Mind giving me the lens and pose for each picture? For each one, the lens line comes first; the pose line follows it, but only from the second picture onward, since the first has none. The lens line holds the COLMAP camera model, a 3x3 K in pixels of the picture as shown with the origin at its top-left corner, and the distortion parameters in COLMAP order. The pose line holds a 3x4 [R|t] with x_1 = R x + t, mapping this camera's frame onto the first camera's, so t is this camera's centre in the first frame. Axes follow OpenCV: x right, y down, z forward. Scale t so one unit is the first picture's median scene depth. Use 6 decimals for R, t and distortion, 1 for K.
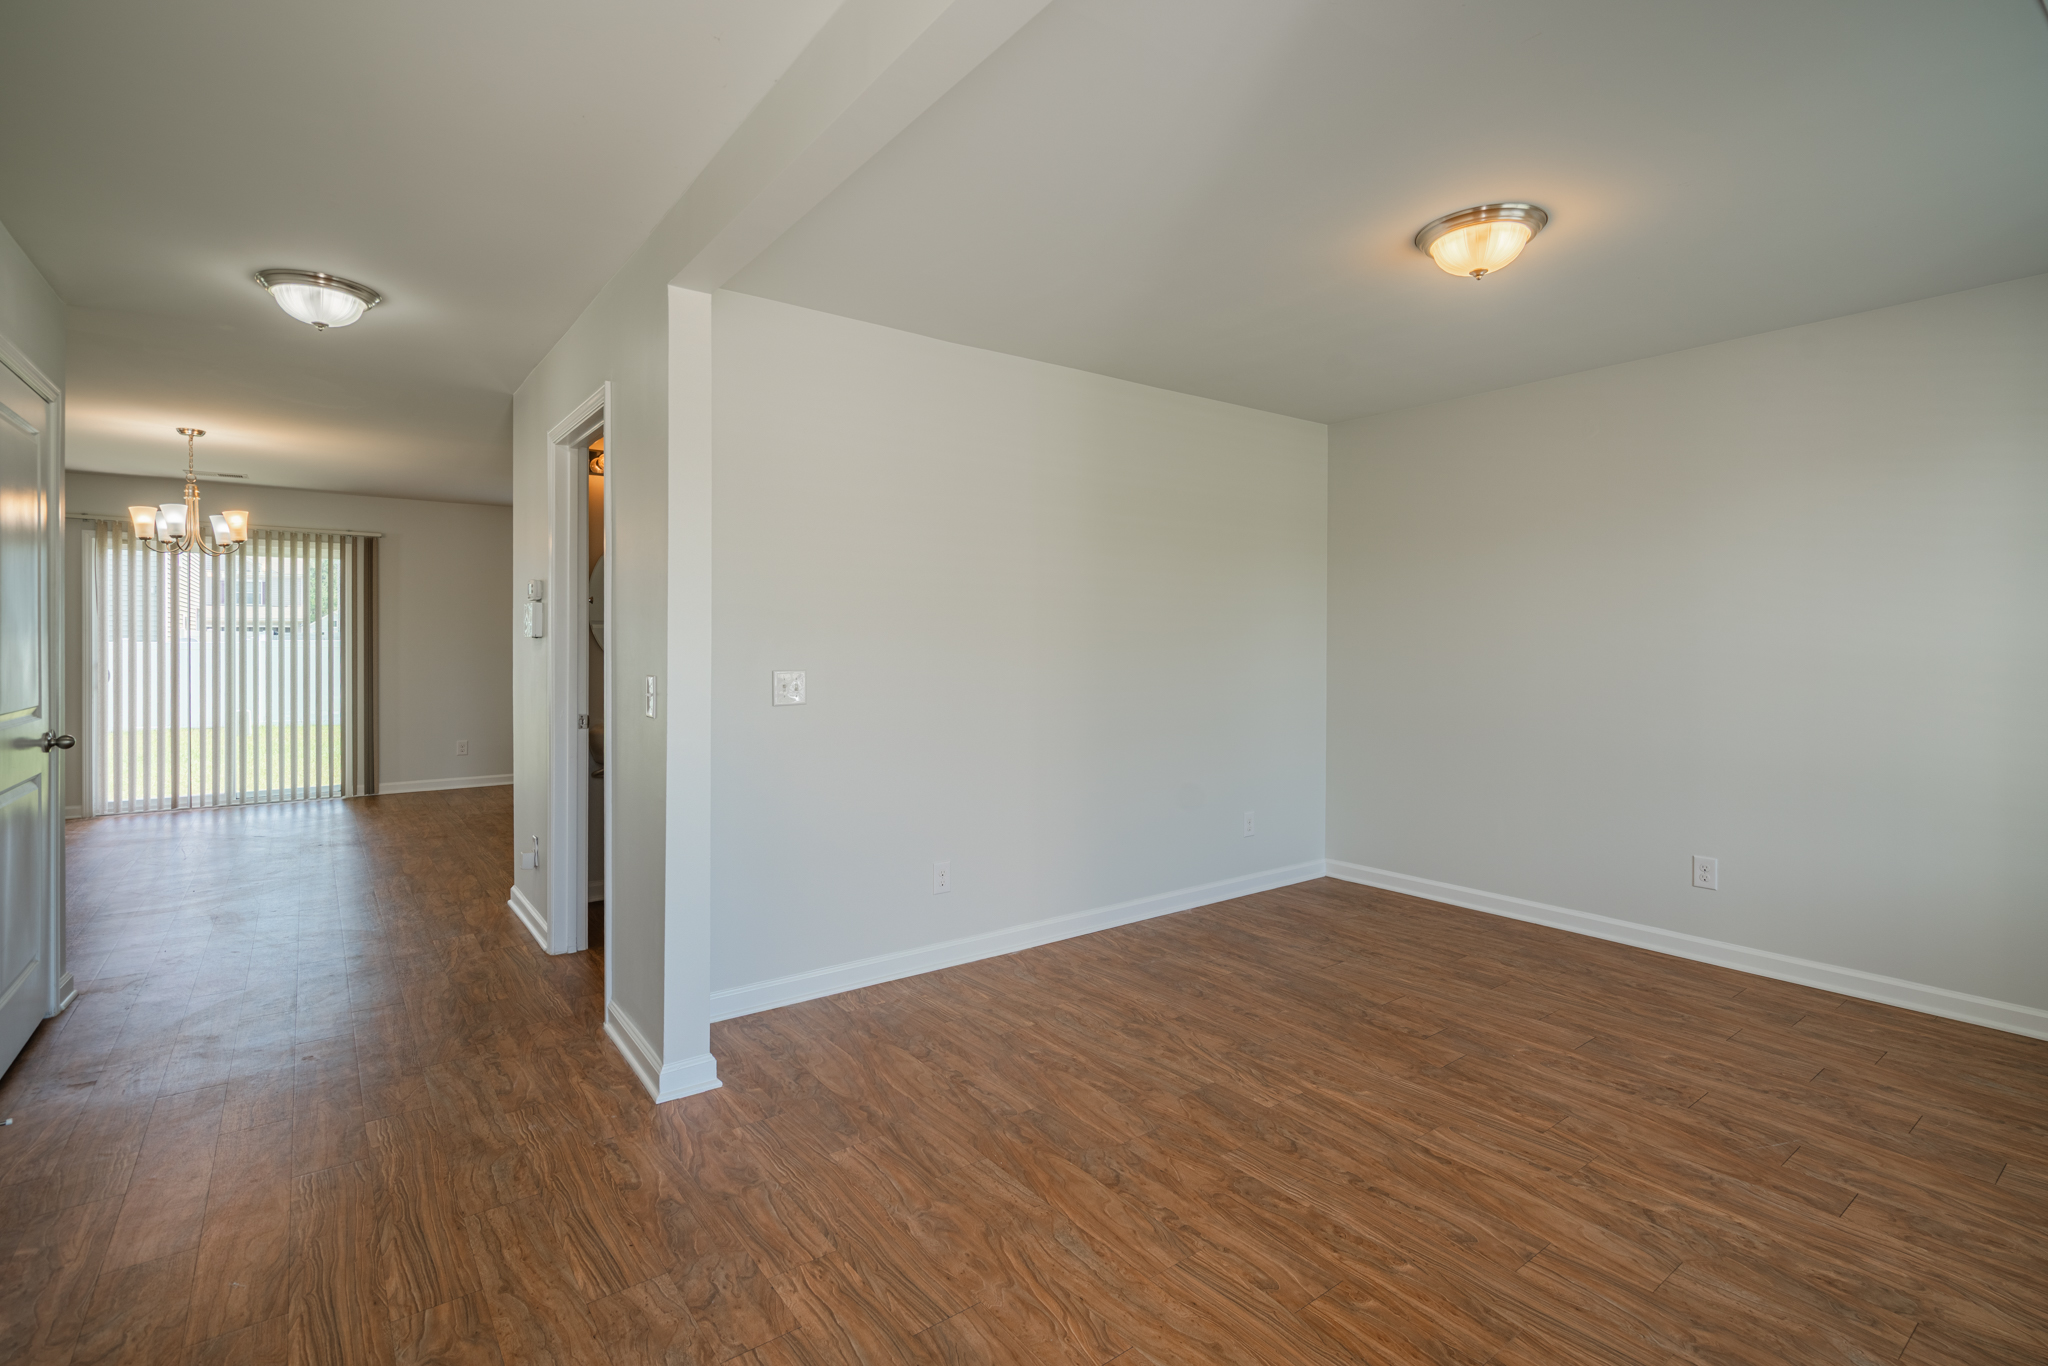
lens RADIAL K [[939.2, 0, 1013.2], [0, 939.2, 650.2], [0, 0, 1]] dist [-0.003373, 0.000891]
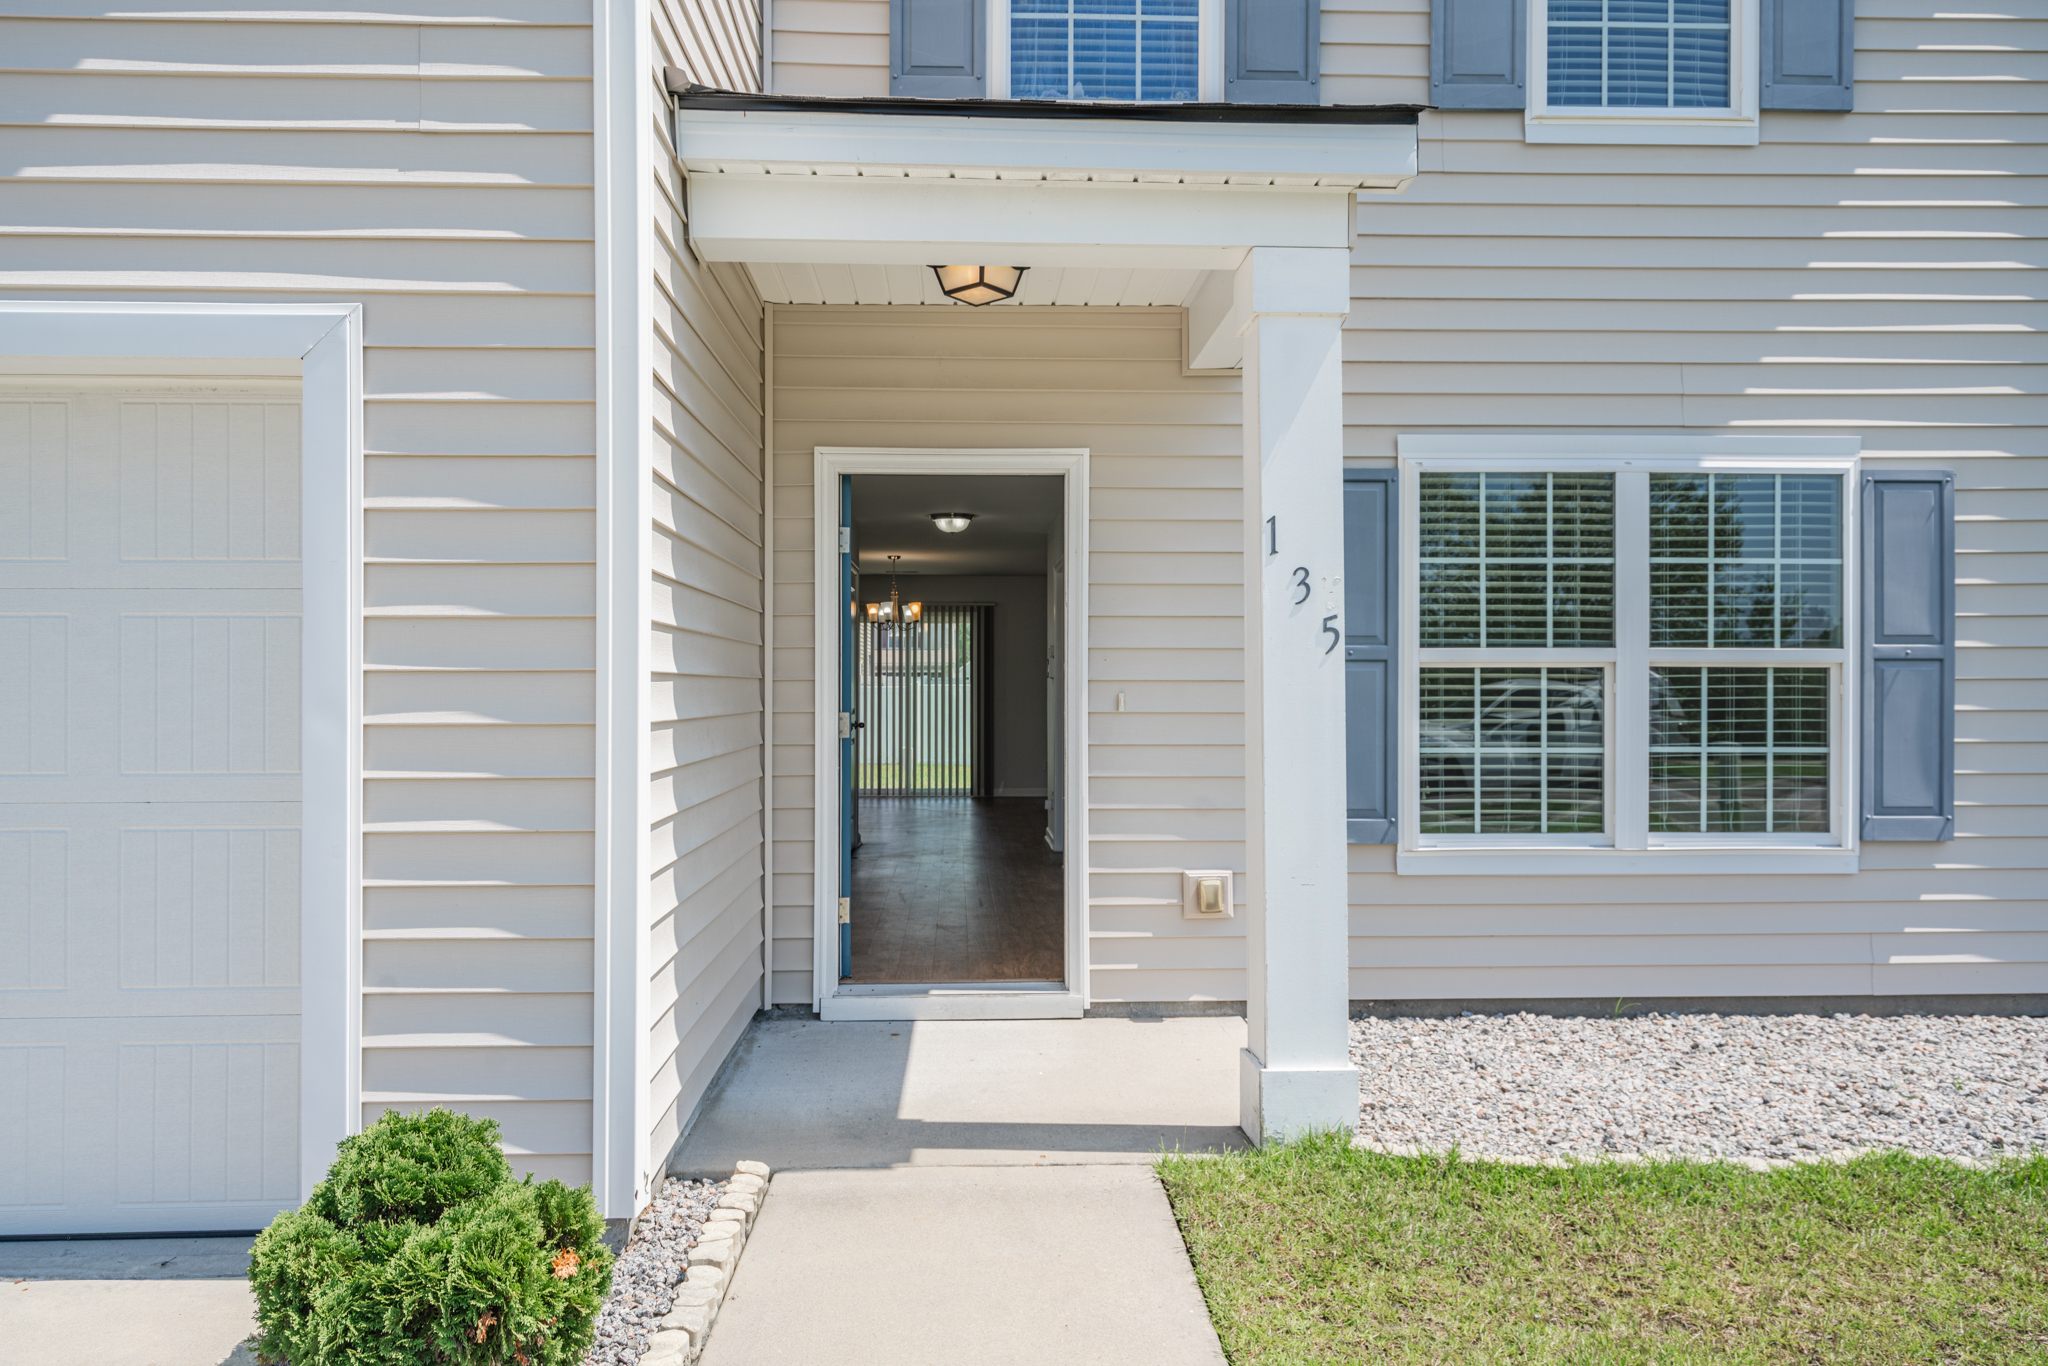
lens RADIAL K [[1393.2, 0, 1024.6], [0, 1393.2, 686.0], [0, 0, 1]] dist [0.018879, 0.002733]
pose [[0.827486, -0.005100, -0.561463, 1.234913], [0.000423, 0.999964, -0.008461, 0.030913], [0.561486, 0.006764, 0.827459, -1.607896]]
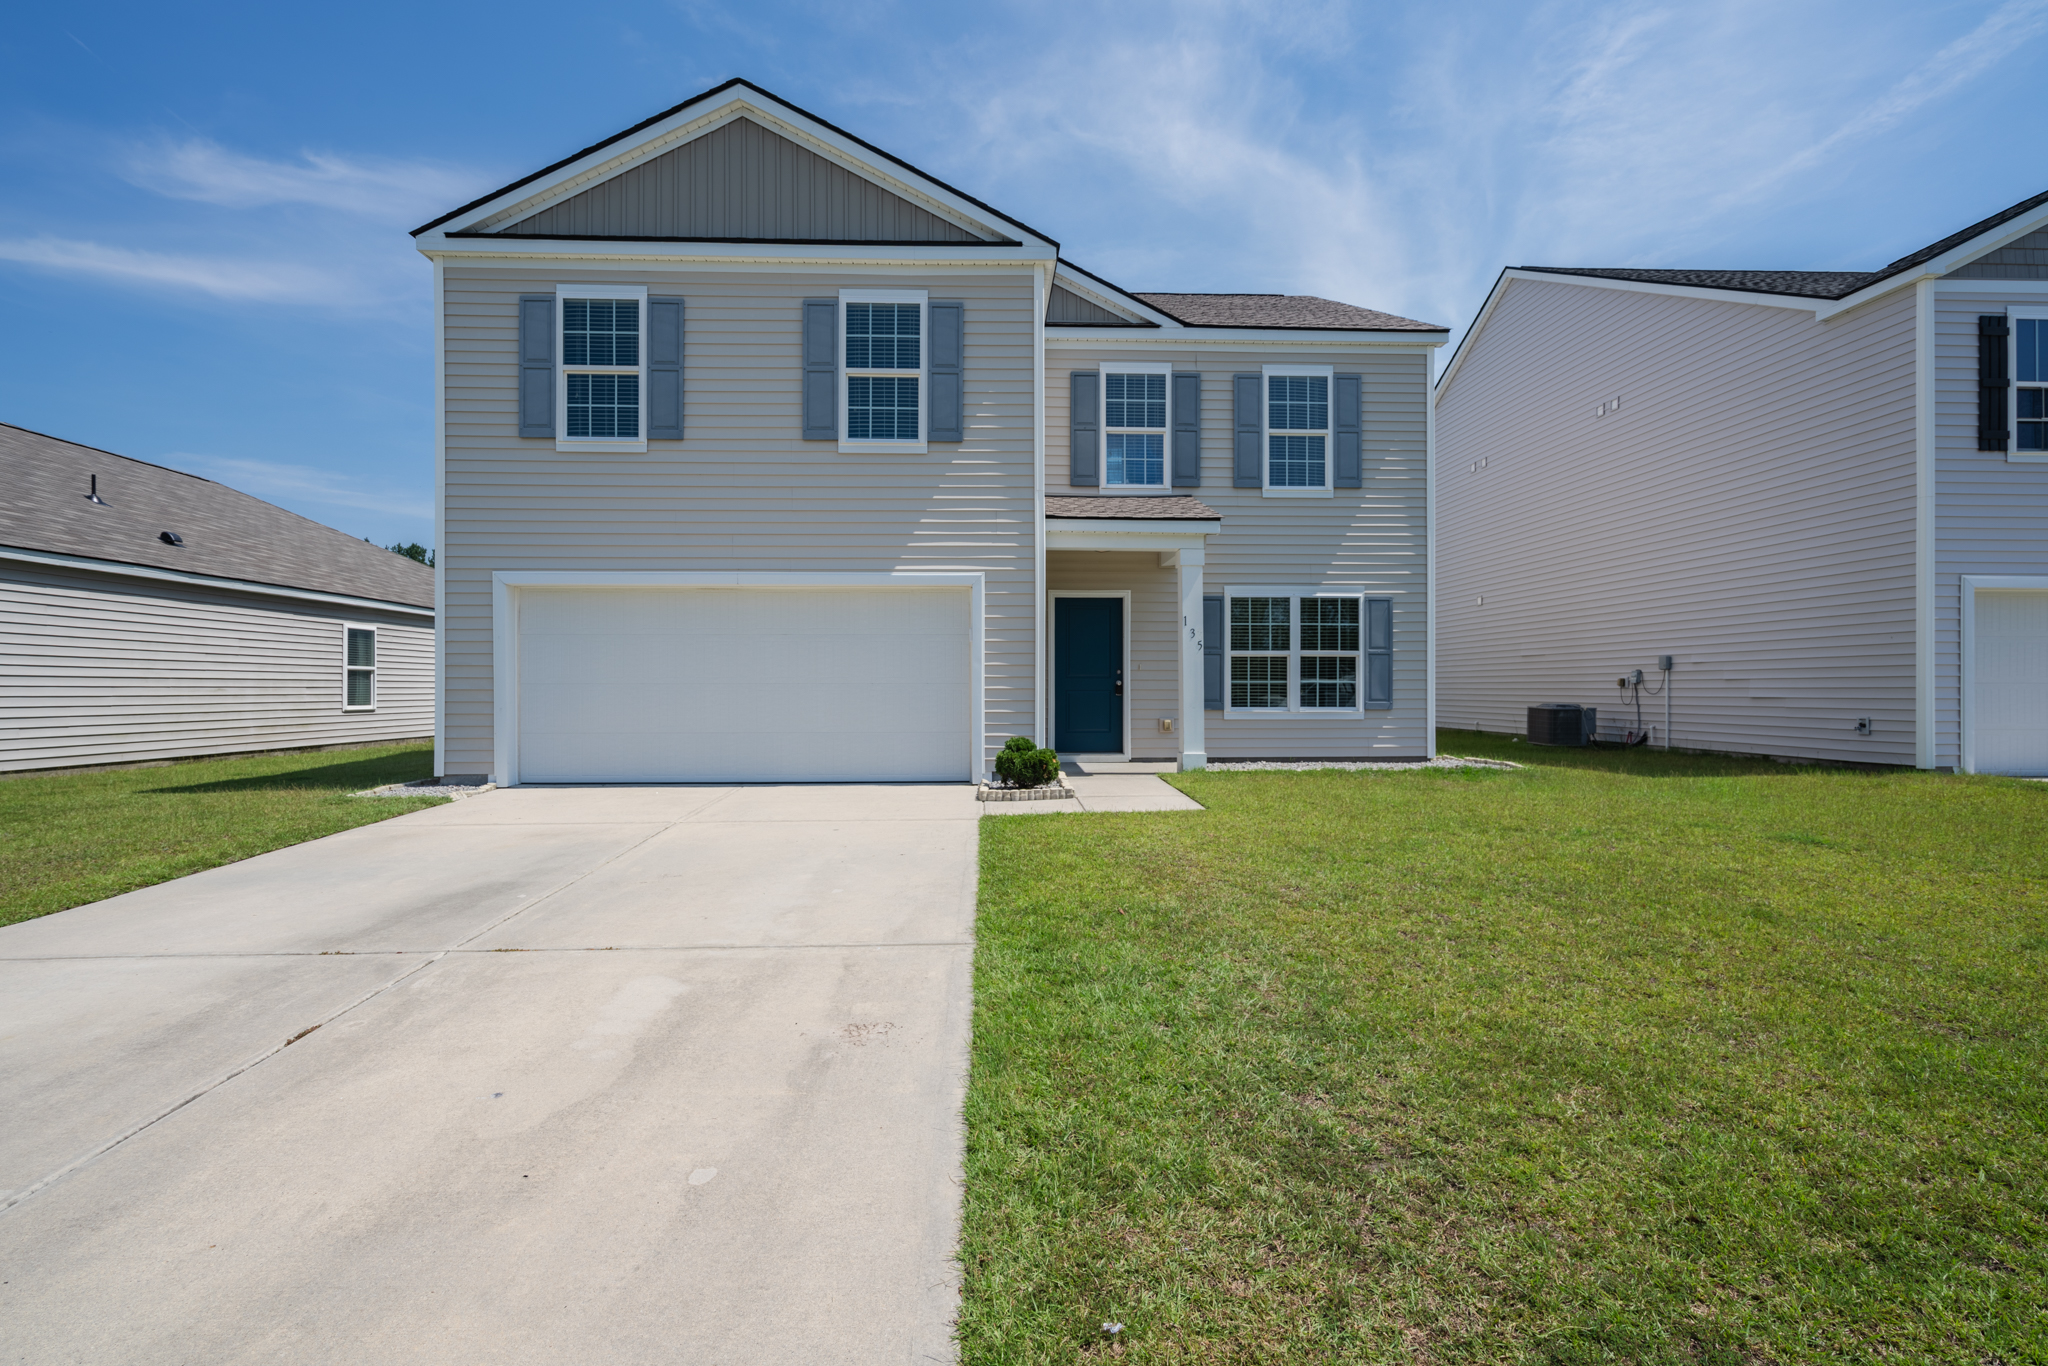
lens RADIAL K [[939.2, 0, 1022.5], [0, 939.2, 686.1], [0, 0, 1]] dist [-0.003373, 0.000891]
pose [[0.826526, -0.004064, -0.562884, 2.916913], [-0.000449, 0.999969, -0.007880, 0.247347], [0.562898, 0.006766, 0.826499, -5.276524]]
